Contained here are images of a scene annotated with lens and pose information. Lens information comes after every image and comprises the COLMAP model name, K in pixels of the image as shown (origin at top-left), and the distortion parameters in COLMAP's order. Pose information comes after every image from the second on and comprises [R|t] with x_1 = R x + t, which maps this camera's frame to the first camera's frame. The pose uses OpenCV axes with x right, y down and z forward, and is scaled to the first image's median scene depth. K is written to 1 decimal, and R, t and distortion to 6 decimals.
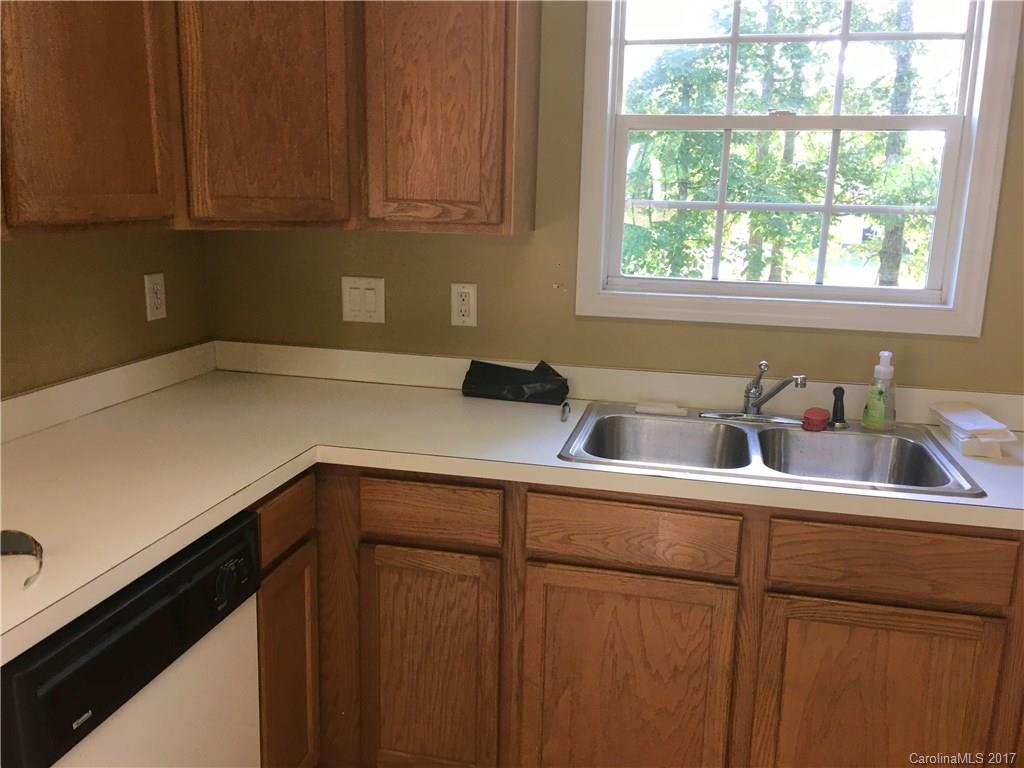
lens RADIAL K [[894.8, 0, 512.0], [0, 894.8, 384.0], [0, 0, 1]] dist [0.082816, -0.157430]
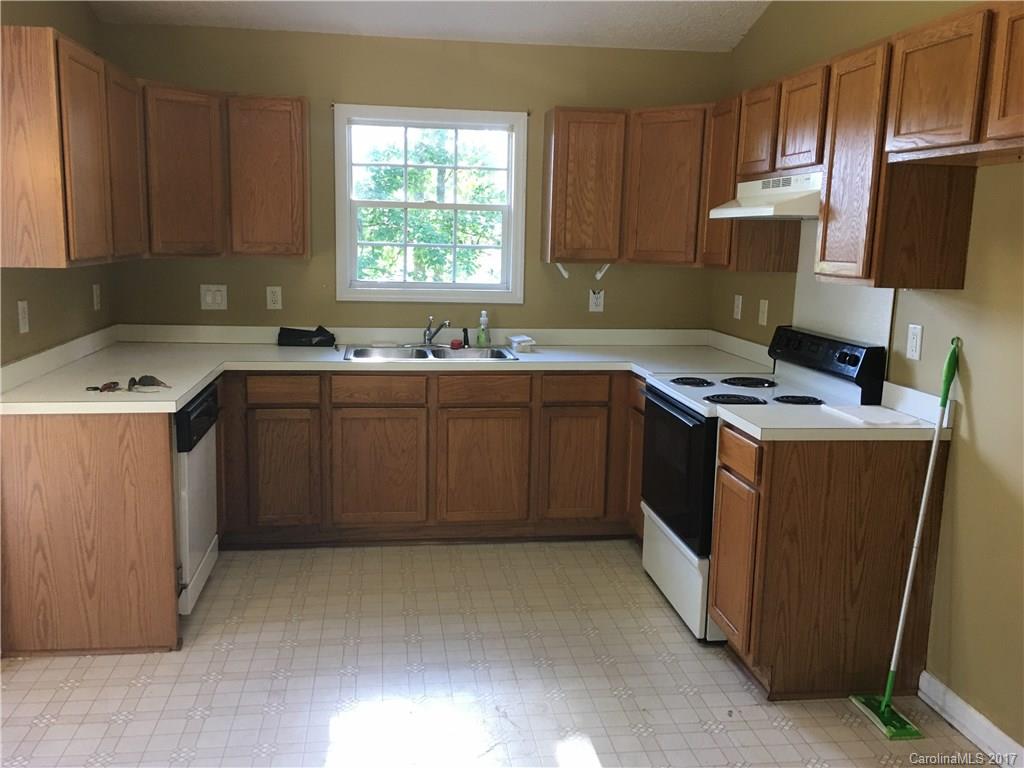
lens RADIAL K [[894.8, 0, 512.0], [0, 894.8, 384.0], [0, 0, 1]] dist [0.082816, -0.157430]
pose [[0.934535, -0.059656, 0.350835, -0.326651], [0.071681, 0.997198, -0.021377, 0.209534], [-0.348577, 0.045126, 0.936193, -1.156277]]
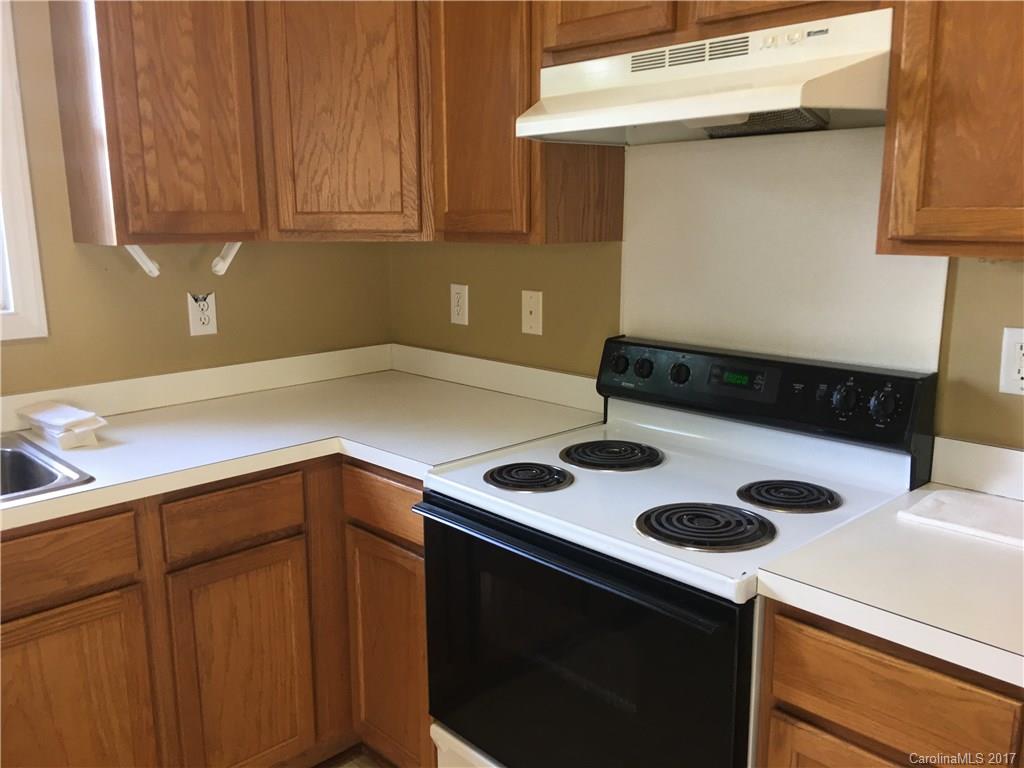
lens RADIAL K [[872.1, 0, 480.3], [0, 872.1, 385.9], [0, 0, 1]] dist [0.096219, -0.143799]
pose [[0.563106, -0.193664, 0.803371, -0.033854], [0.192783, 0.976114, 0.100179, -0.002192], [-0.803583, 0.098465, 0.586991, 0.008004]]
